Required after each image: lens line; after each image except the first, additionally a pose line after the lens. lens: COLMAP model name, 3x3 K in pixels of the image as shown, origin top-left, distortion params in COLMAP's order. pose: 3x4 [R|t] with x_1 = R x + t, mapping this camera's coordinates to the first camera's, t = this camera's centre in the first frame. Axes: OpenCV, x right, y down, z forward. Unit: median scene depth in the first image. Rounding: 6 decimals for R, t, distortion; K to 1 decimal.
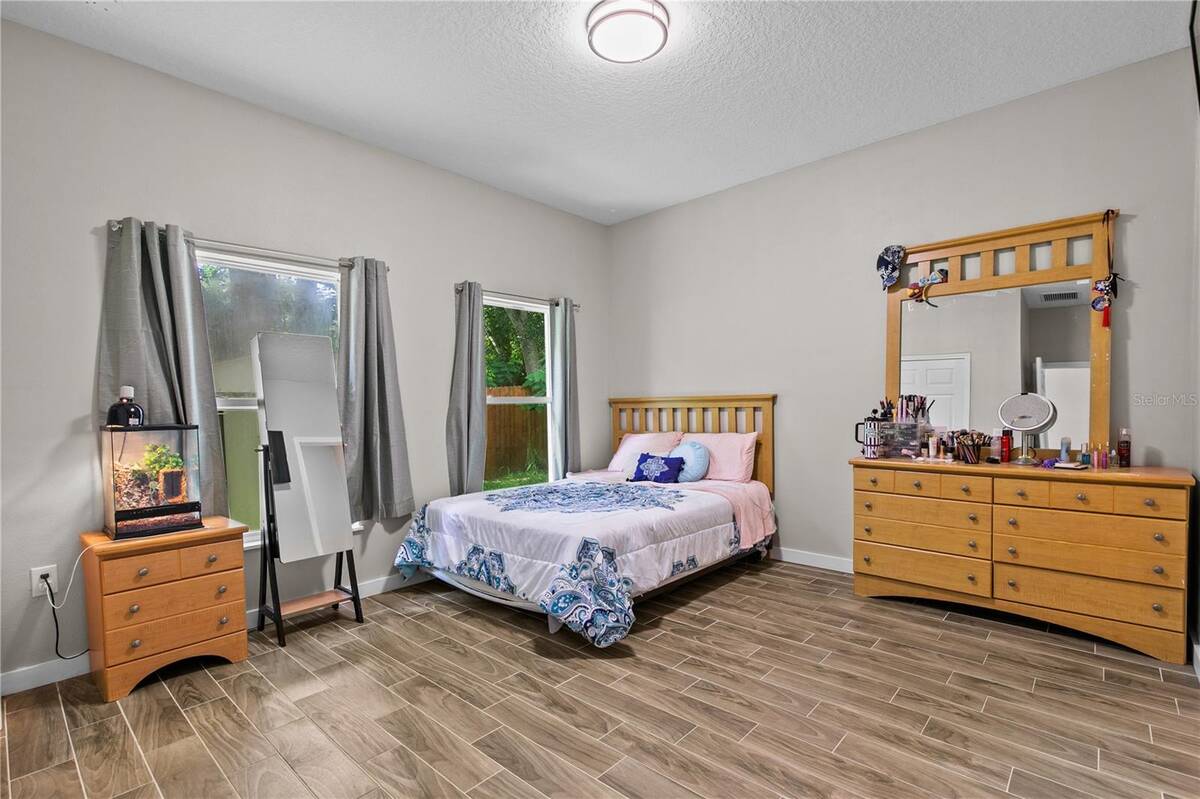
lens RADIAL K [[539.2, 0, 603.1], [0, 539.2, 399.2], [0, 0, 1]] dist [0.007259, -0.000824]
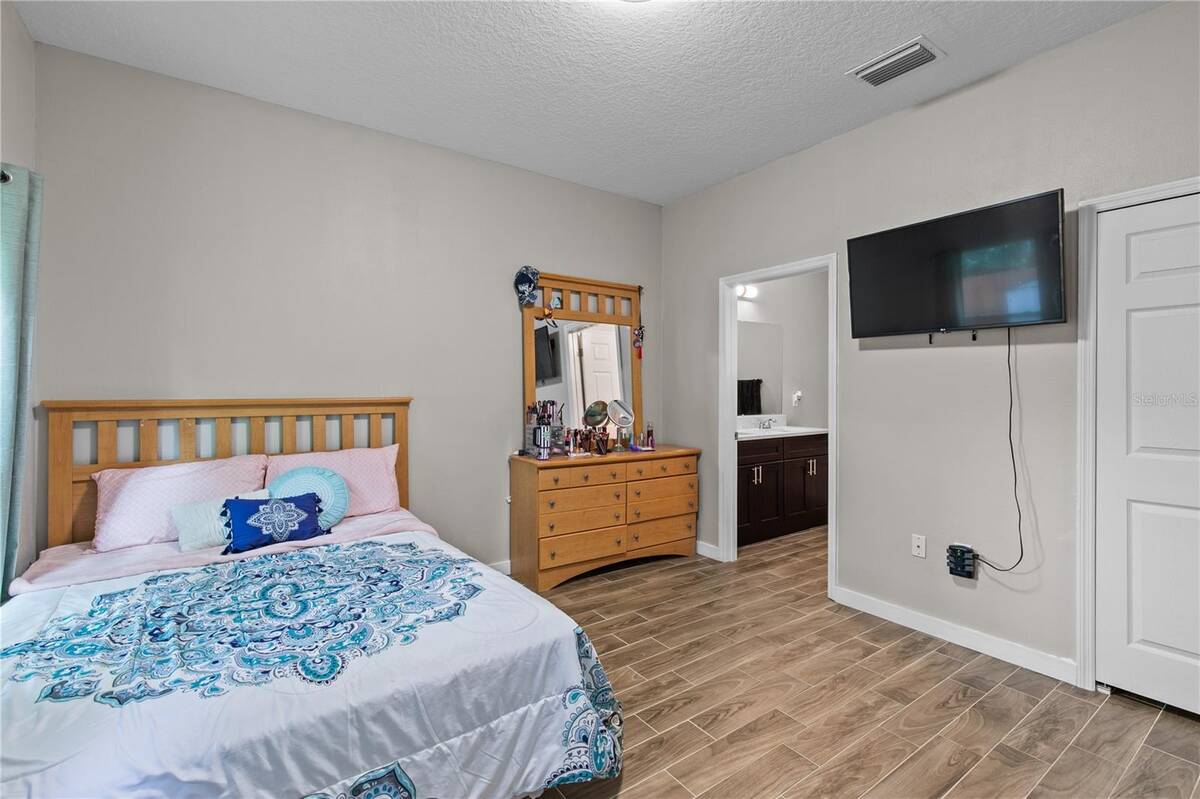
lens RADIAL K [[535.7, 0, 598.3], [0, 535.7, 369.9], [0, 0, 1]] dist [0.009252, -0.000353]
pose [[0.227467, 0.046453, 0.972677, -0.618539], [-0.018517, 0.998887, -0.043374, -0.030318], [-0.973610, -0.008145, 0.228074, 0.750318]]
